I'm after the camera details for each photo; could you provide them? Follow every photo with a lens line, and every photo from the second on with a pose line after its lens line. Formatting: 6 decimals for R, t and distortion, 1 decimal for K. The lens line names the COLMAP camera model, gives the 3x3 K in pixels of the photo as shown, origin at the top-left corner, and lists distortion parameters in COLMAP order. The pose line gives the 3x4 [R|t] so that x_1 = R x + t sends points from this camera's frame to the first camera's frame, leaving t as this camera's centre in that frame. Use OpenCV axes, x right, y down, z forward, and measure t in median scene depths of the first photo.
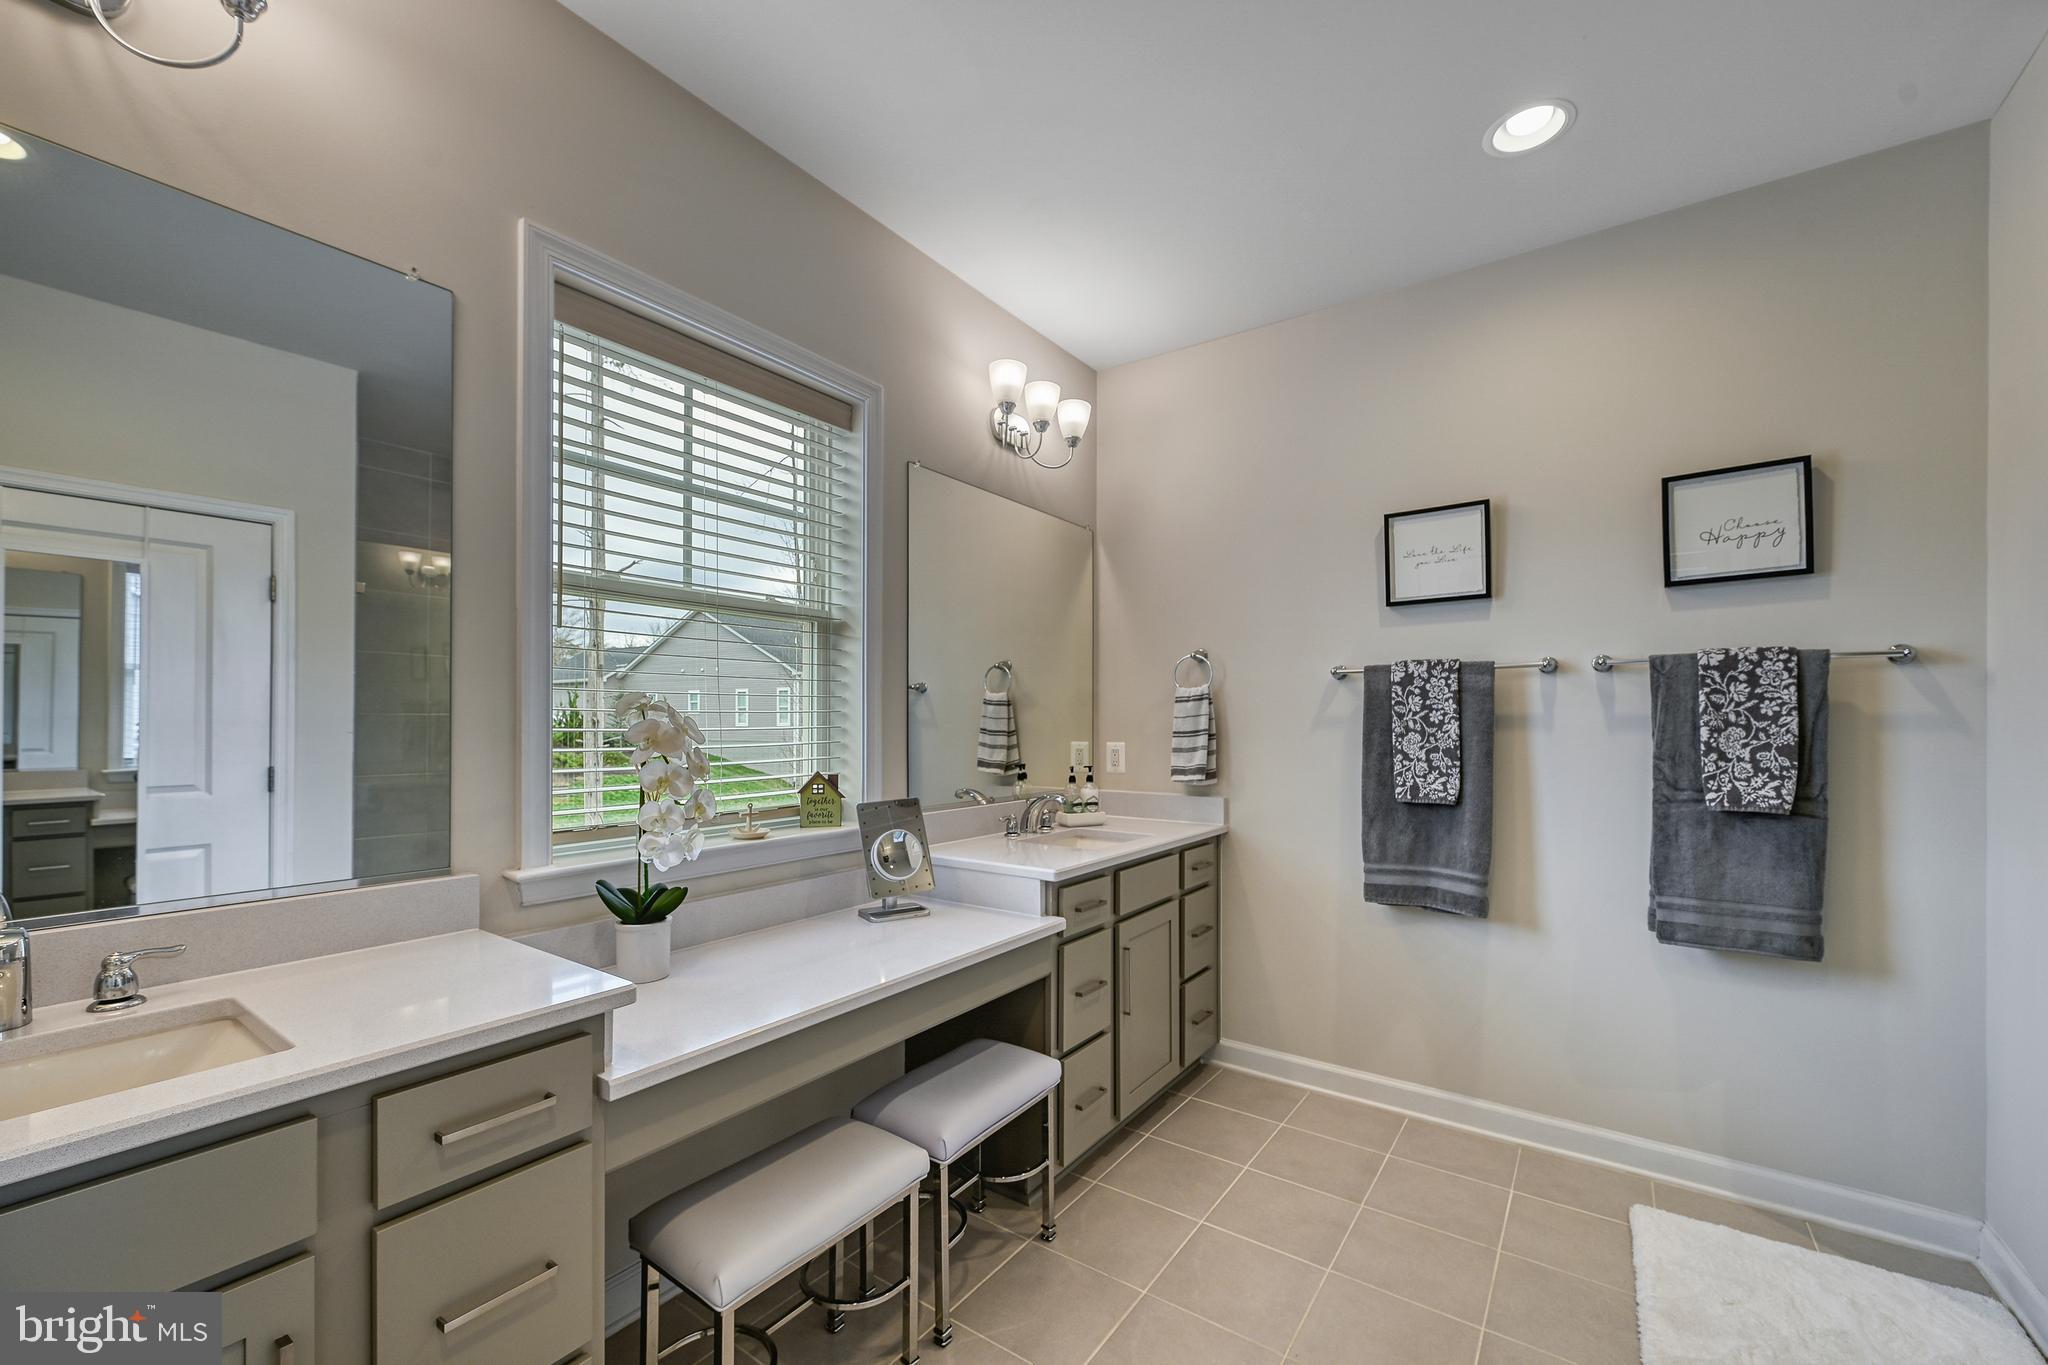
lens RADIAL K [[817.5, 0, 1014.1], [0, 817.5, 719.1], [0, 0, 1]] dist [-0.004697, 0.000869]
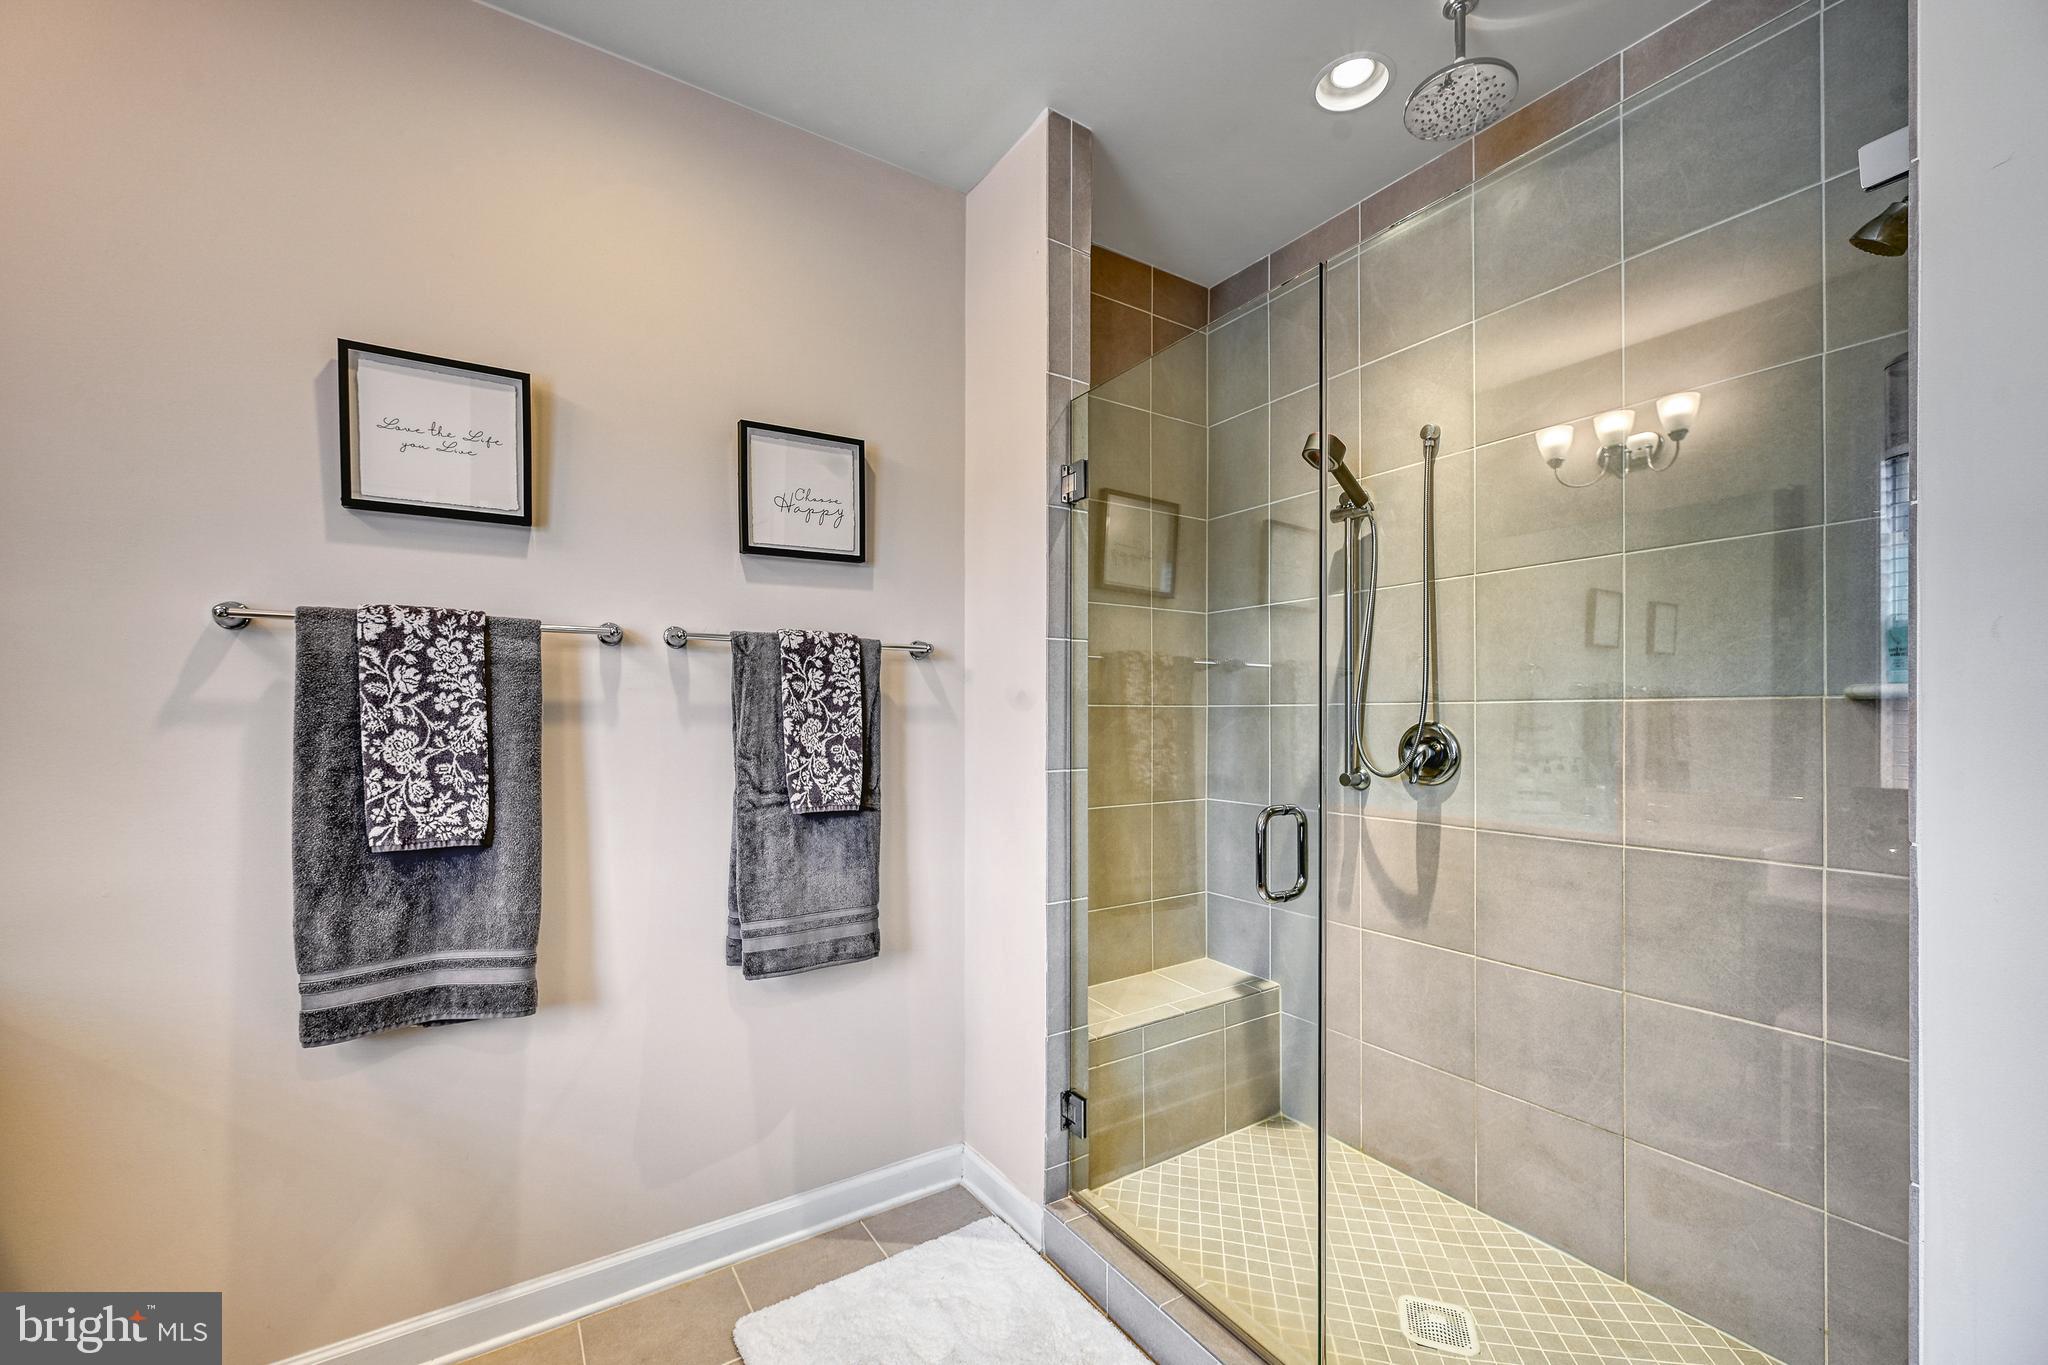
lens RADIAL K [[817.5, 0, 1029.2], [0, 817.5, 717.4], [0, 0, 1]] dist [-0.004697, 0.000869]
pose [[0.348156, -0.005277, 0.937422, 0.102371], [-0.007524, 0.999936, 0.008424, -0.000622], [-0.937406, -0.009986, 0.348094, 0.390916]]
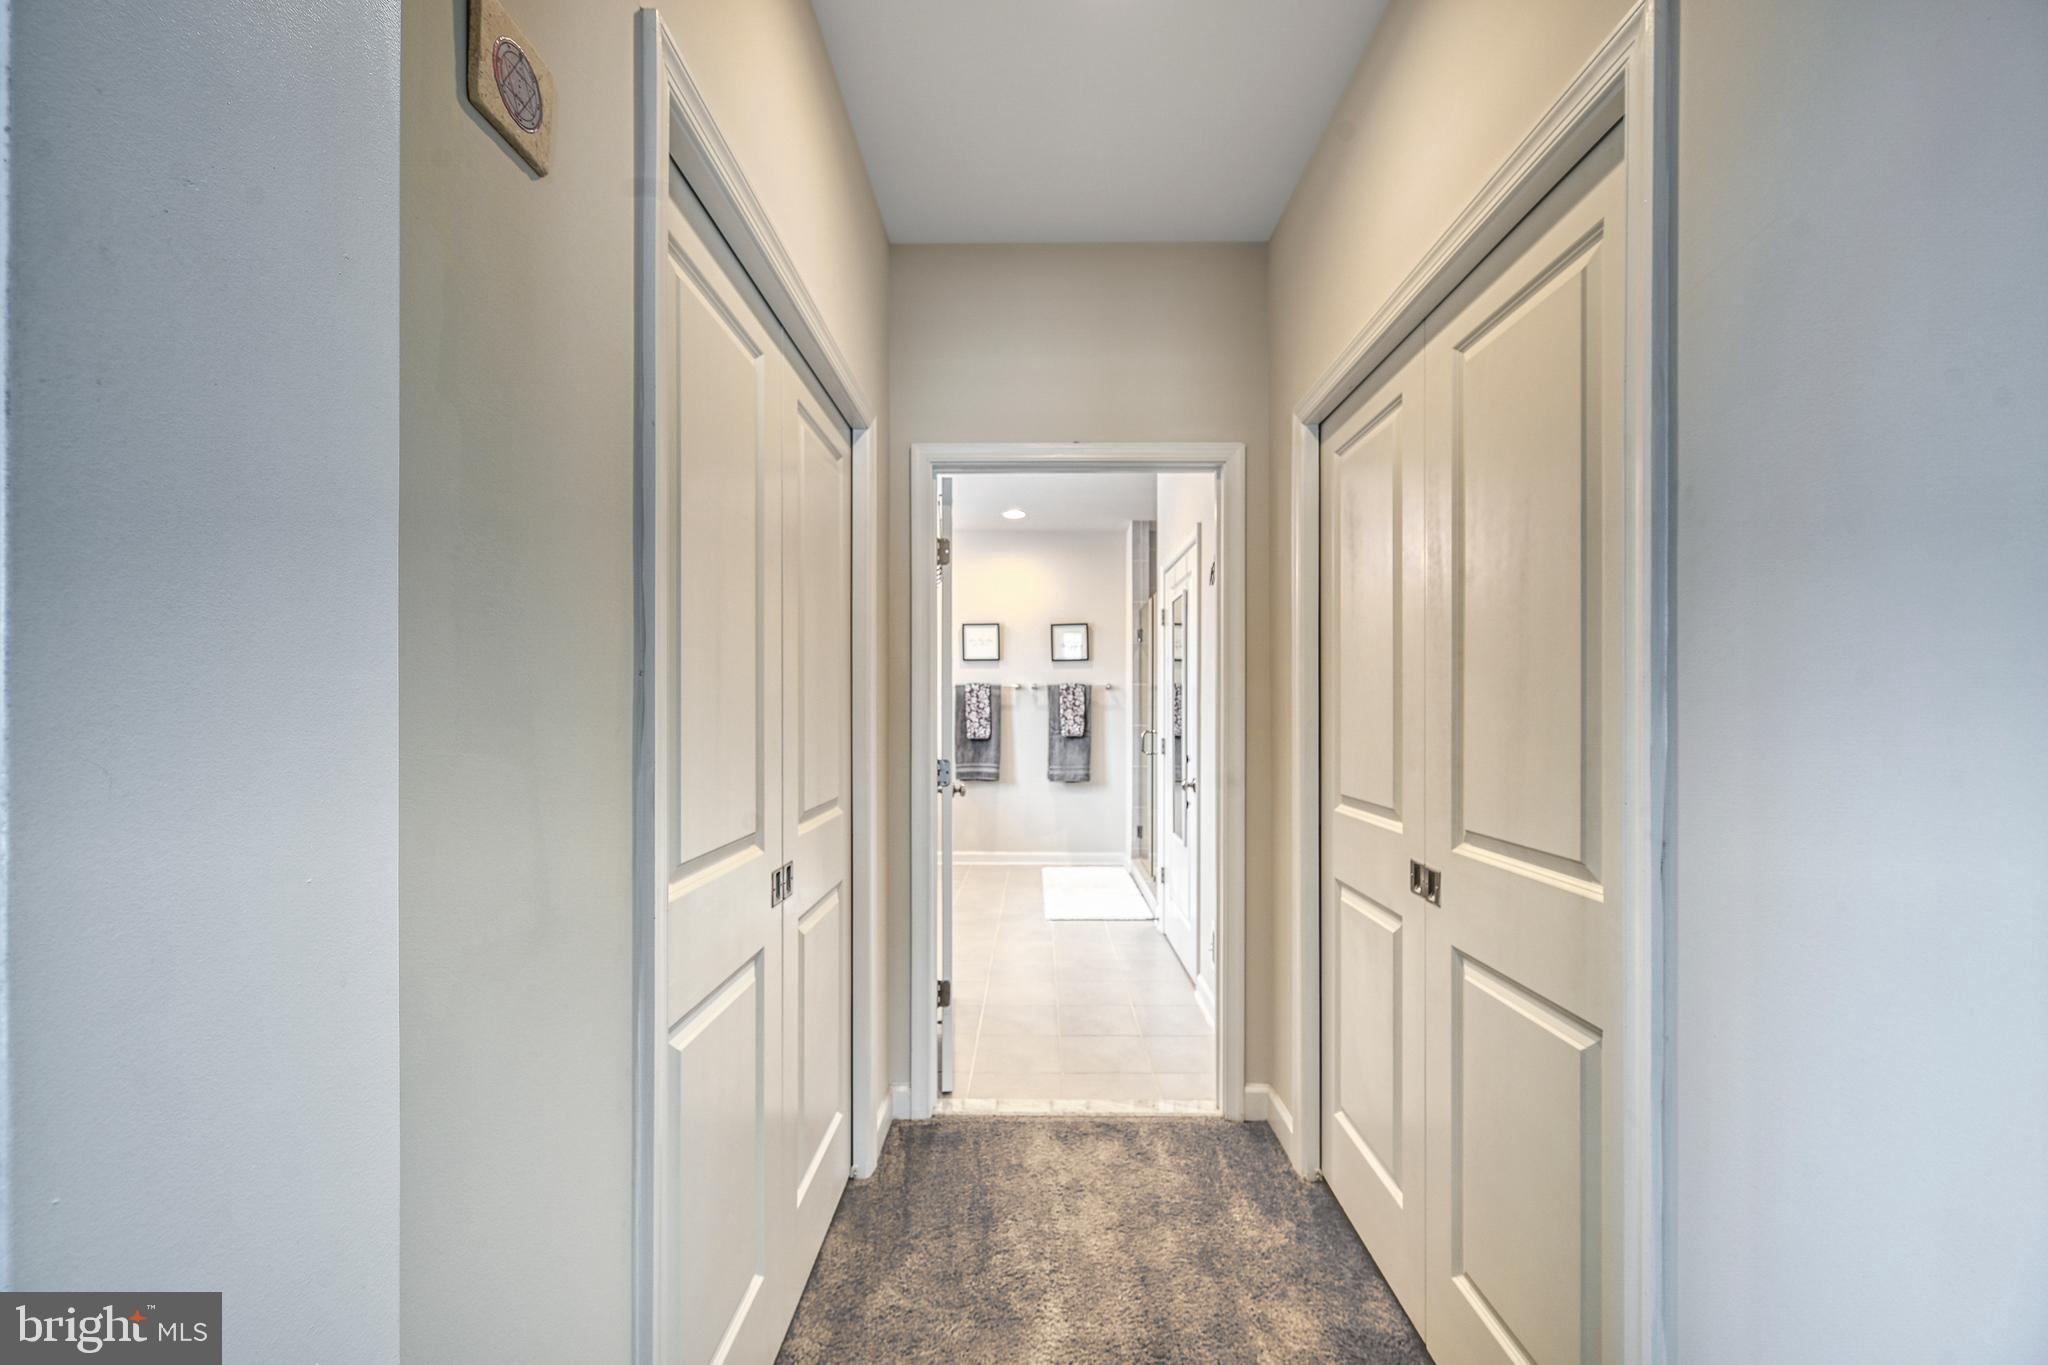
lens RADIAL K [[817.5, 0, 1019.6], [0, 817.5, 699.5], [0, 0, 1]] dist [-0.004697, 0.000869]
pose [[0.817641, 0.005498, 0.575702, -0.885798], [-0.001096, 0.999967, -0.007993, -0.001096], [-0.575727, 0.005904, 0.817621, -1.198359]]
